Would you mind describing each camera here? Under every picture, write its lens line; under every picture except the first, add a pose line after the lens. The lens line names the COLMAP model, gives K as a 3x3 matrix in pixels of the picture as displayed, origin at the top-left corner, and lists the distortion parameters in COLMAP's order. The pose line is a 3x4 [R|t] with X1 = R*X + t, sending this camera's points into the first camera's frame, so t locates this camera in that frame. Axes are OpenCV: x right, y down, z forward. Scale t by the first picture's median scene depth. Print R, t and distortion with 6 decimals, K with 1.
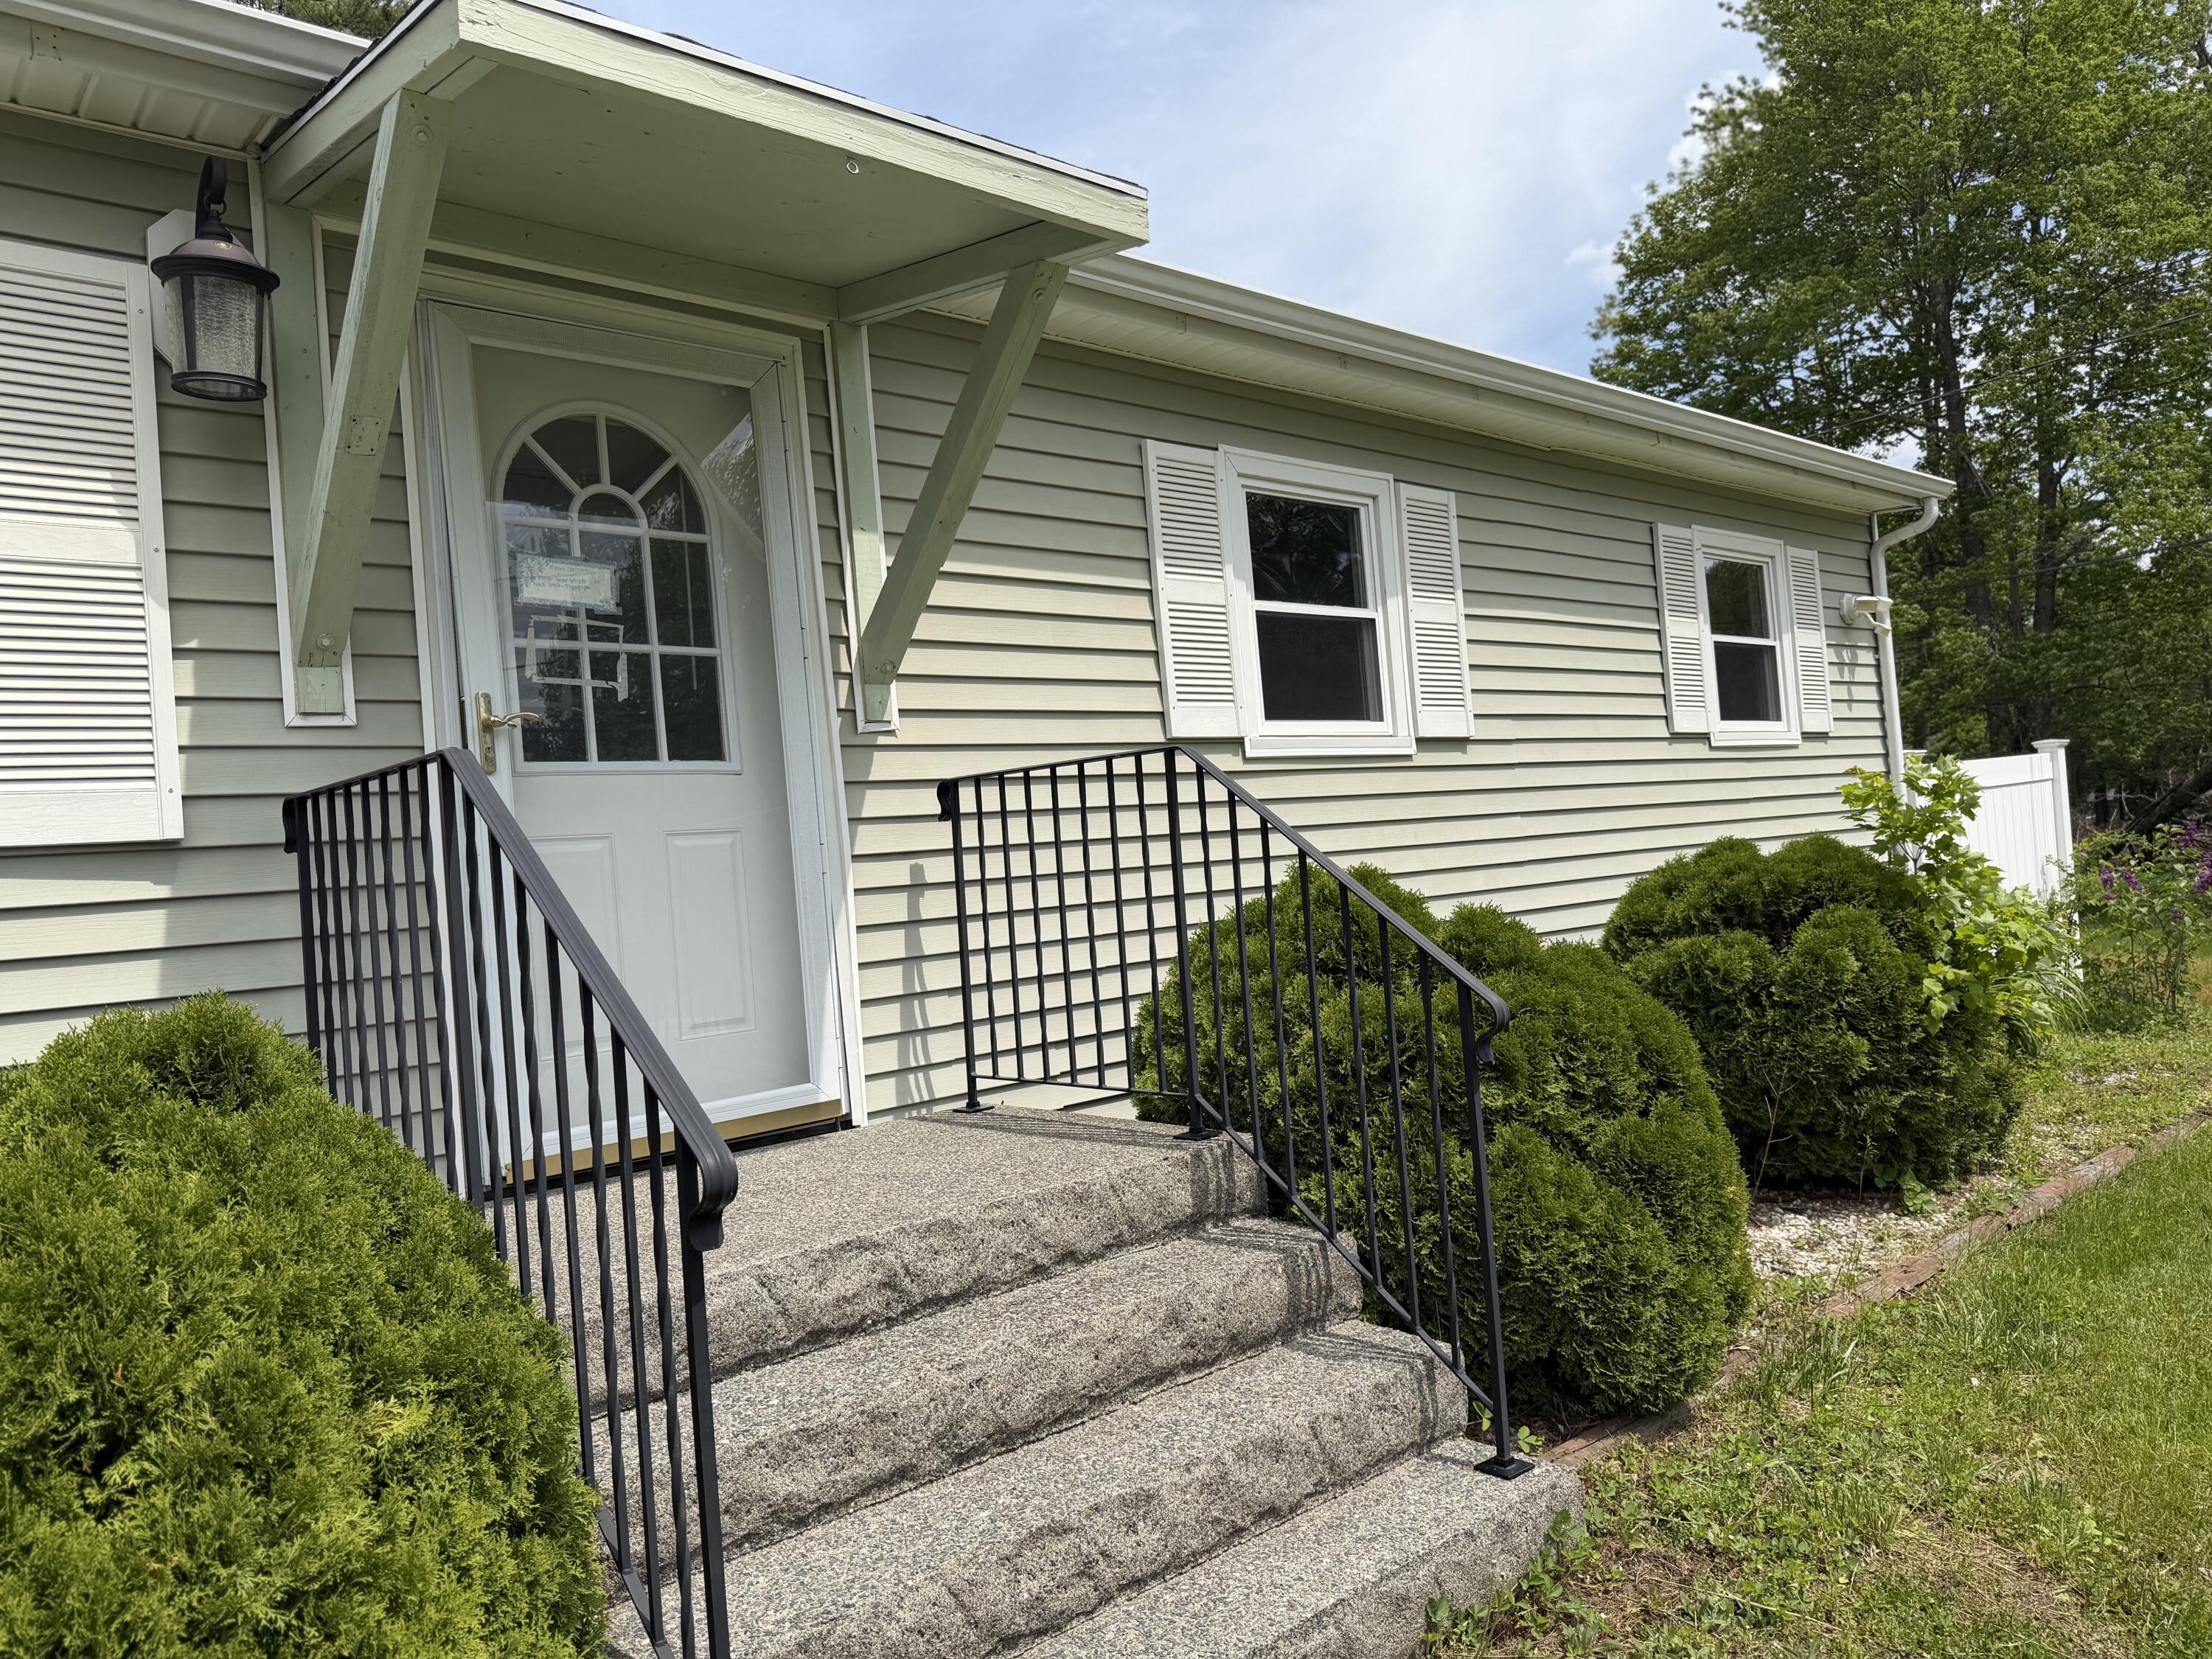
lens RADIAL K [[1548.1, 0, 1102.9], [0, 1548.1, 834.9], [0, 0, 1]] dist [0.053847, -0.064732]
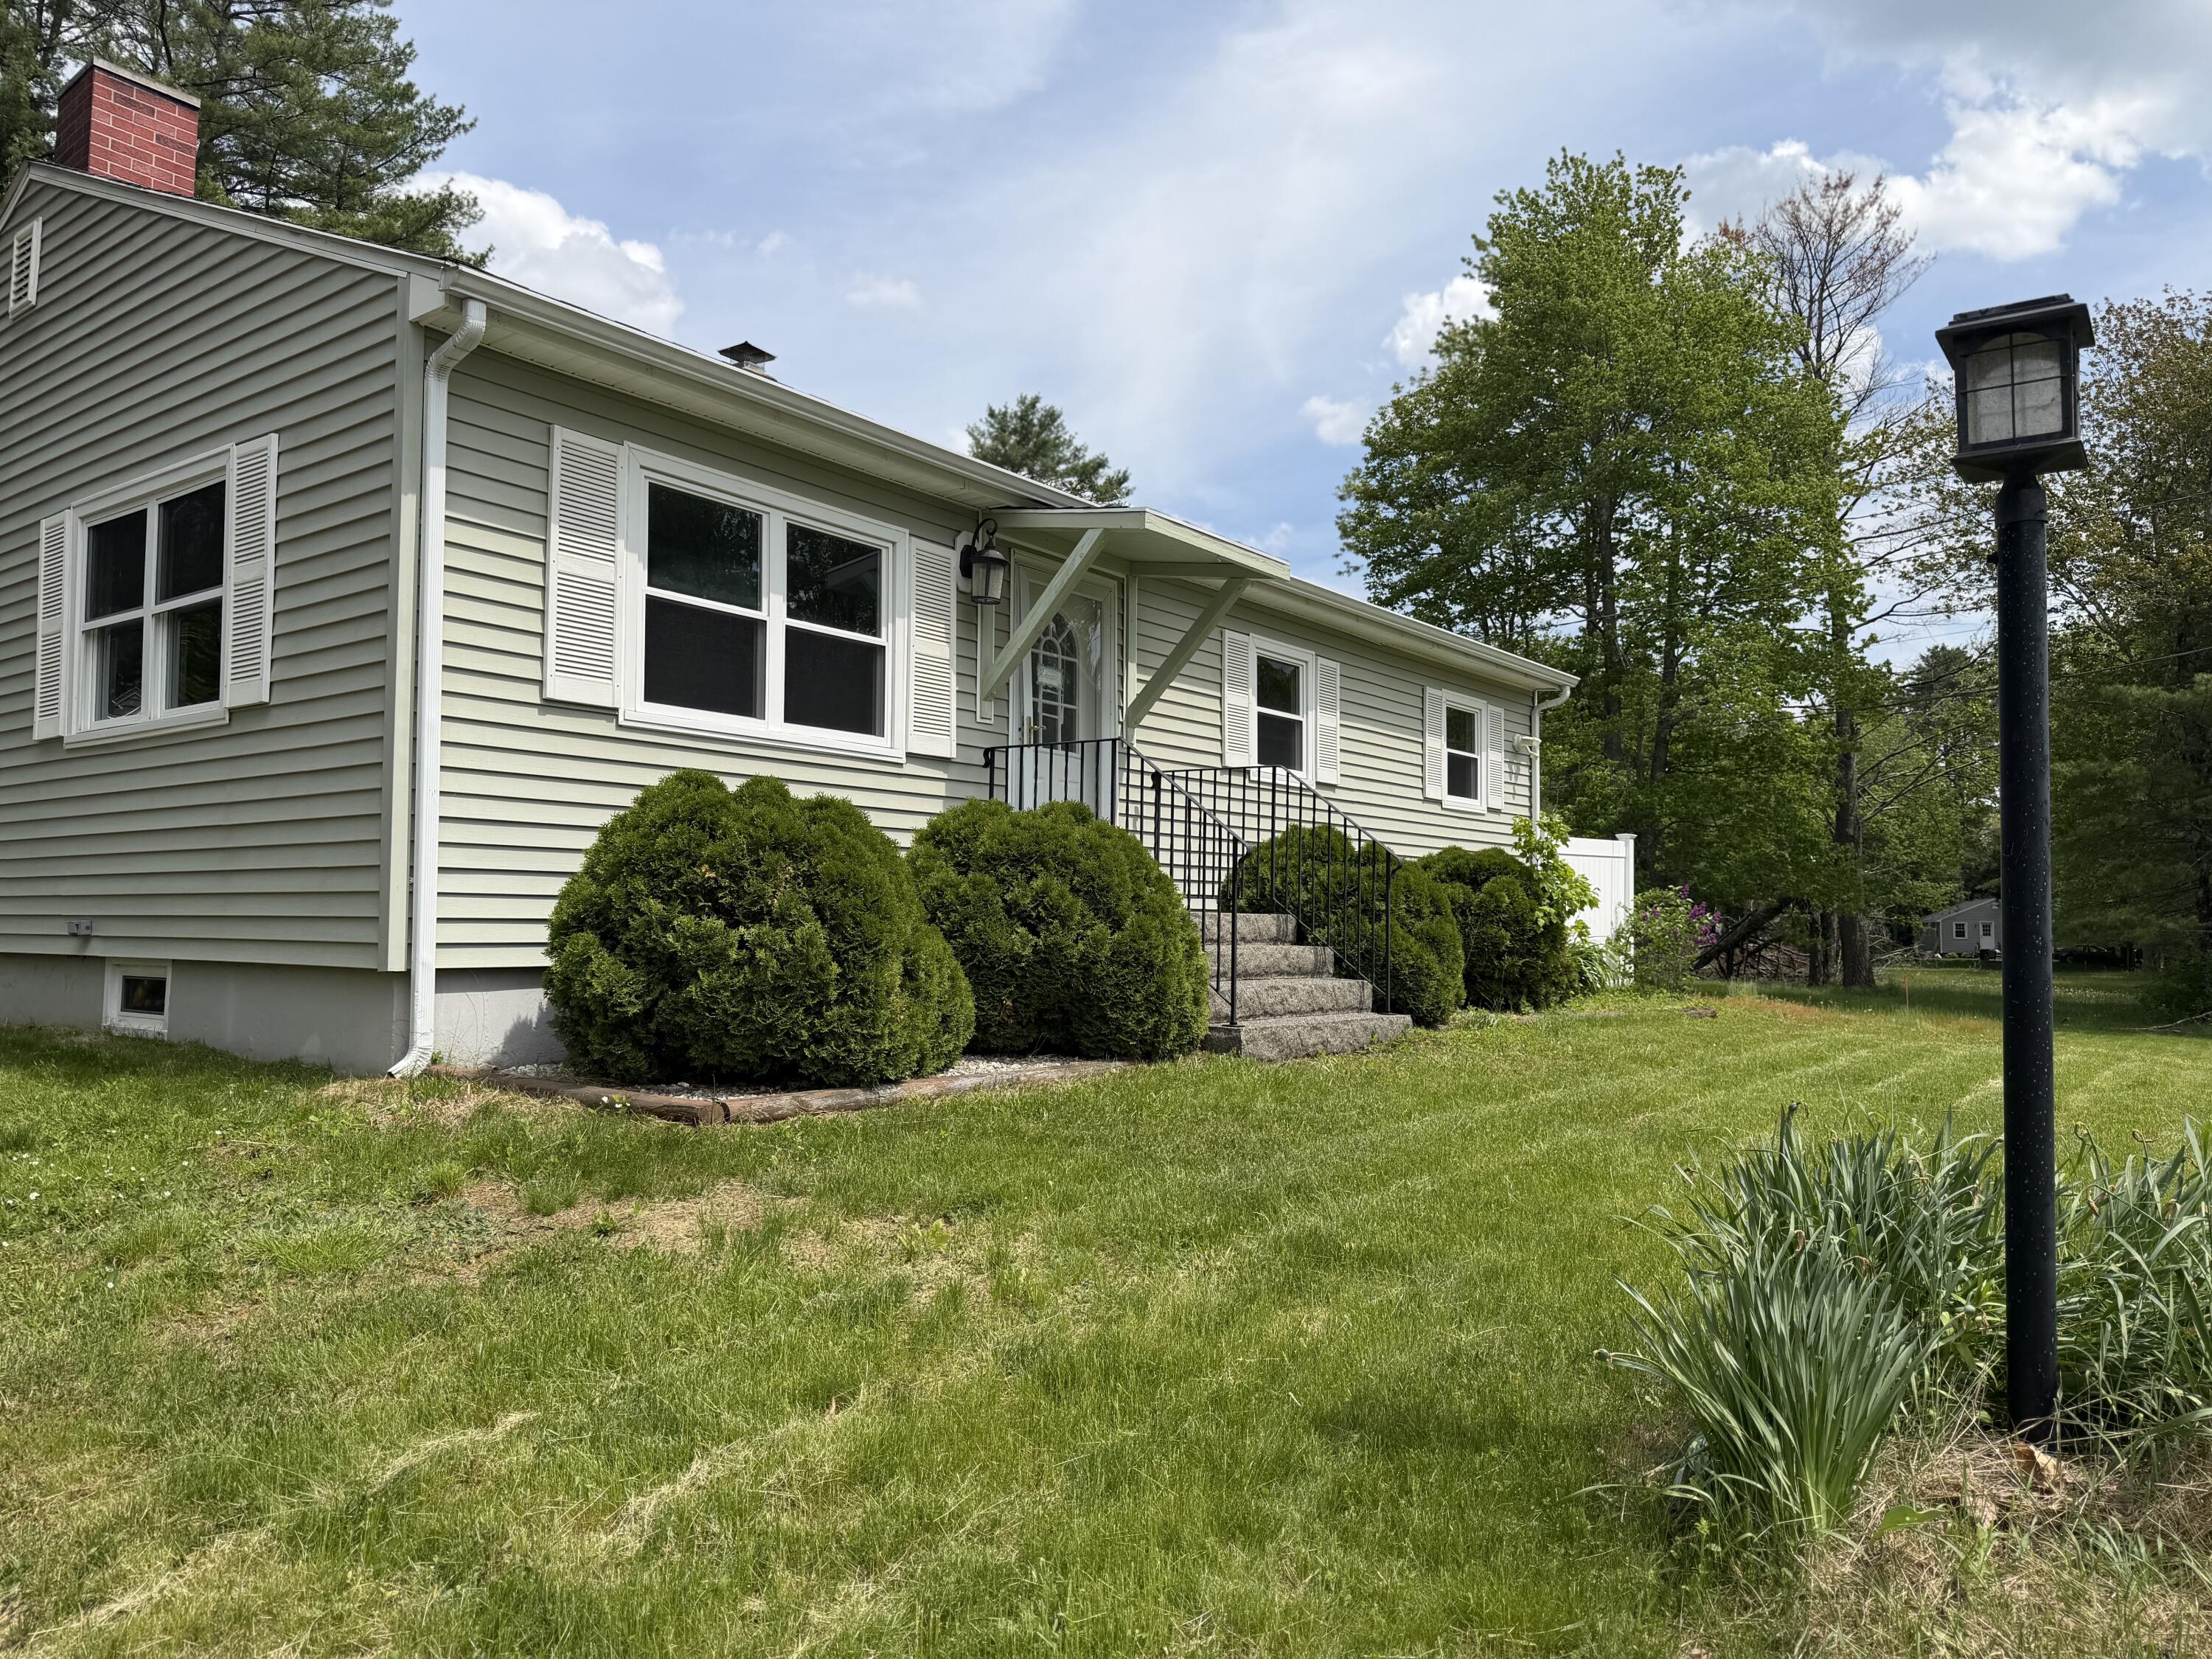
lens RADIAL K [[1548.1, 0, 1107.6], [0, 1548.1, 804.6], [0, 0, 1]] dist [0.053847, -0.064732]
pose [[0.976636, 0.104515, 0.187775, -0.626886], [-0.092845, 0.993222, -0.069927, 0.190937], [-0.193810, 0.050859, 0.979720, -1.322613]]
